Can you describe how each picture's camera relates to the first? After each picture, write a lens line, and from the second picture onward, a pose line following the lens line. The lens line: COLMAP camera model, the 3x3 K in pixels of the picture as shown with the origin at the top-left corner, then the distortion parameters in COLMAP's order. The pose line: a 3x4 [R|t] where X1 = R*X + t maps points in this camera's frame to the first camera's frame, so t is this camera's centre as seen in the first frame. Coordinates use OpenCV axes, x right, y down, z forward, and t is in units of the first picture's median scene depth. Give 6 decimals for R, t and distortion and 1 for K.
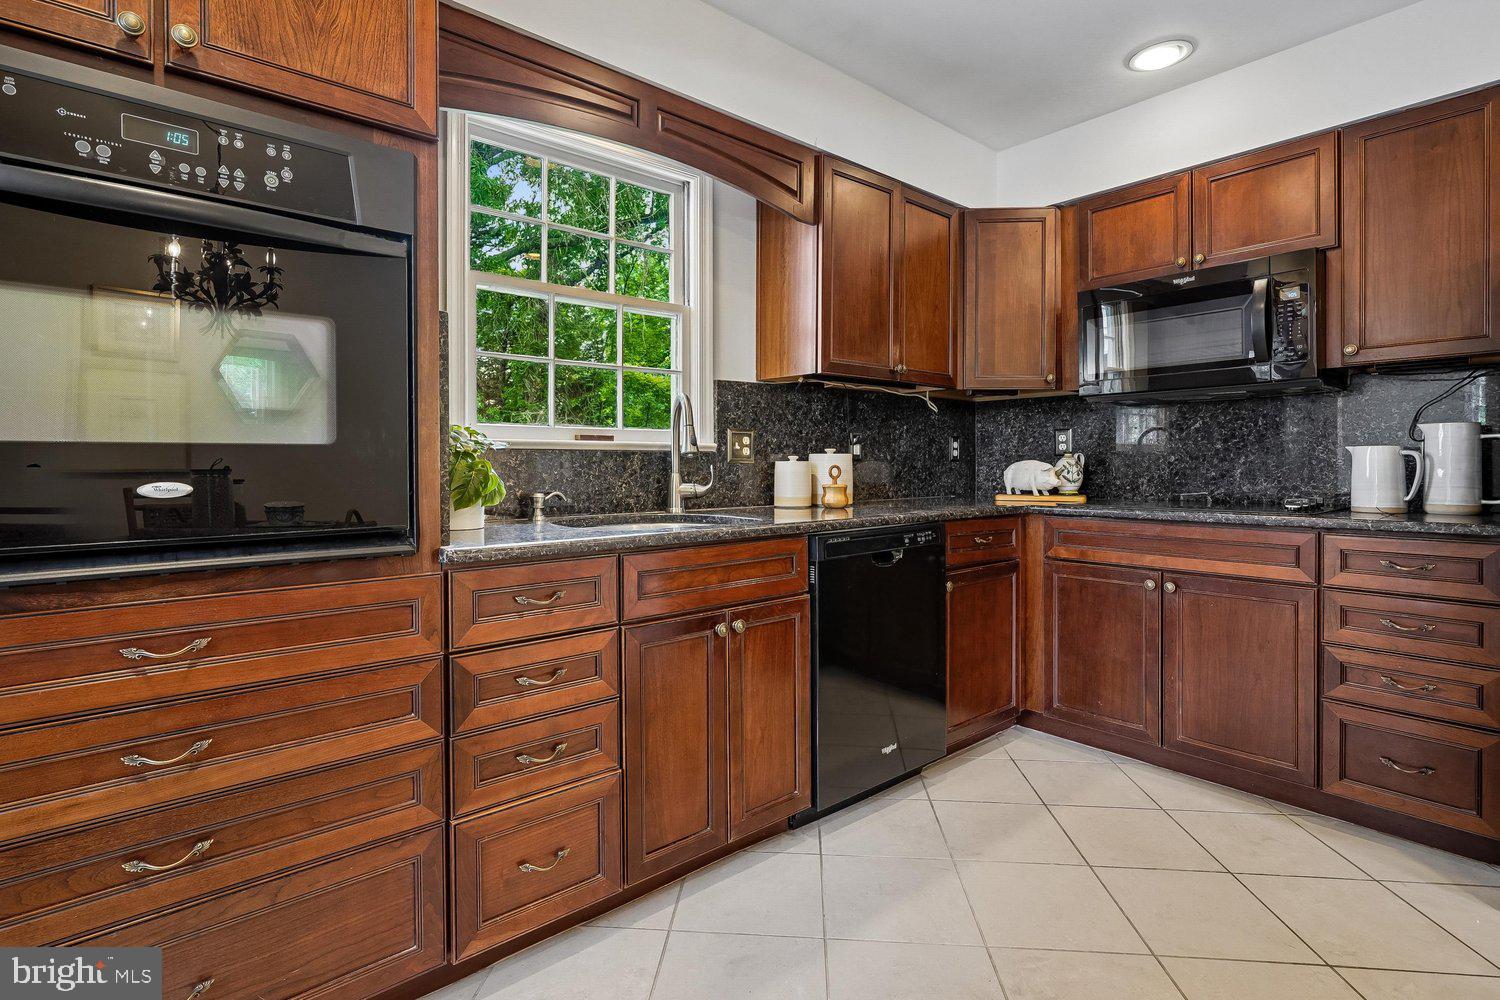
lens RADIAL K [[734.8, 0, 741.3], [0, 734.8, 464.9], [0, 0, 1]] dist [-0.016891, 0.010166]
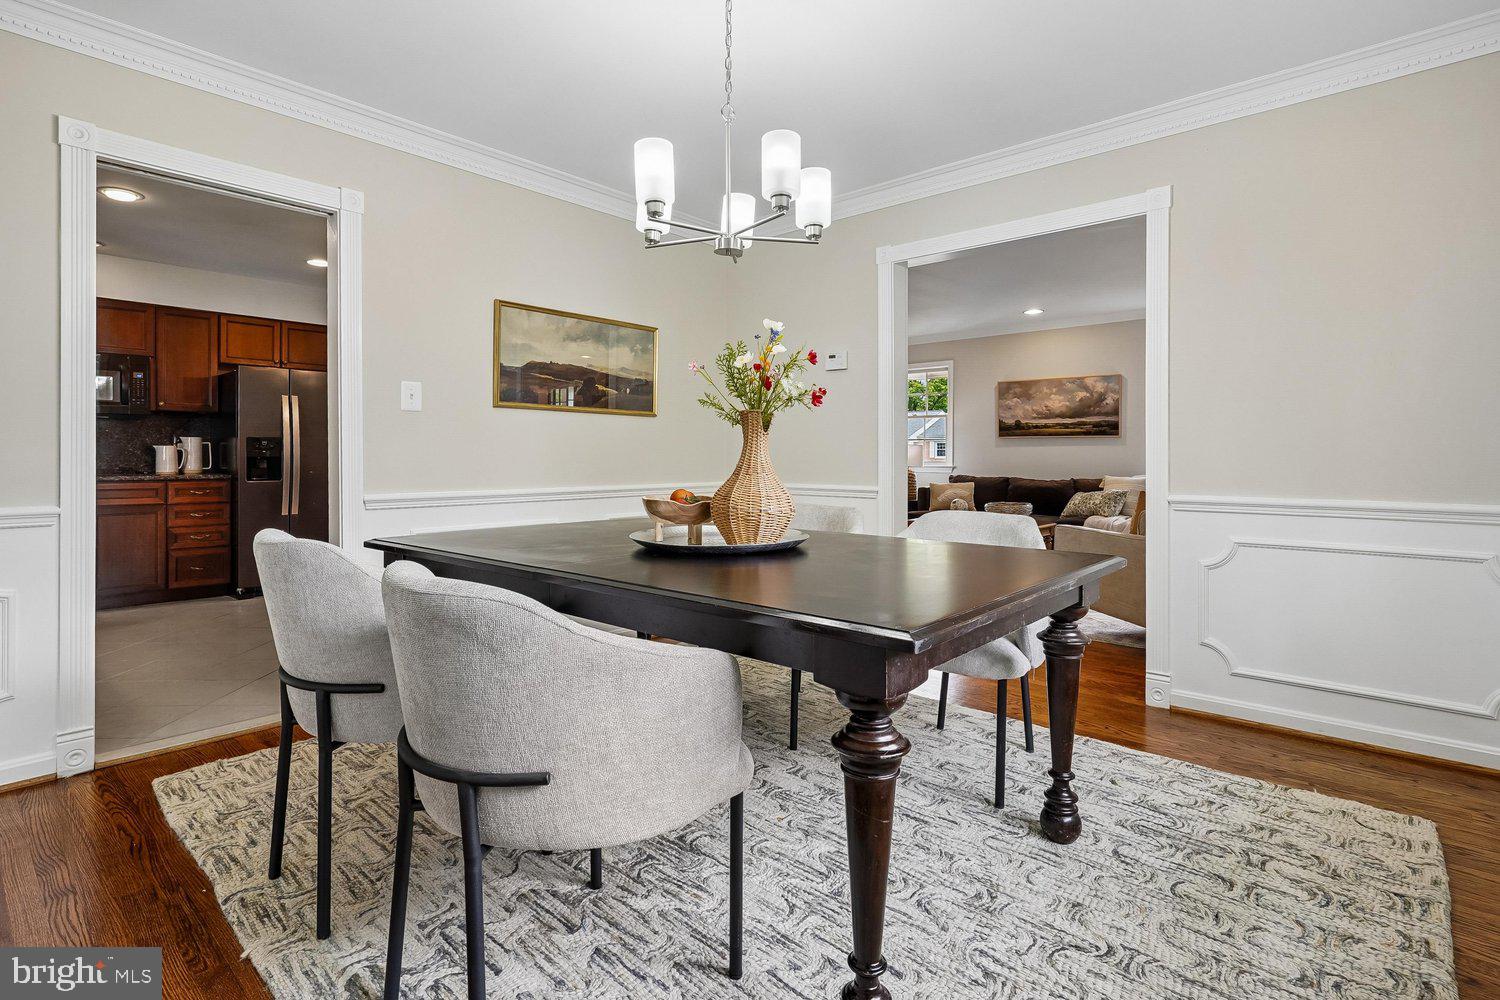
lens RADIAL K [[734.8, 0, 741.3], [0, 734.8, 464.9], [0, 0, 1]] dist [-0.016891, 0.010166]
pose [[-0.142573, -0.007696, 0.989754, -1.738900], [-0.002063, 0.999970, 0.007478, 0.014888], [-0.989782, -0.000976, -0.142585, -0.495019]]
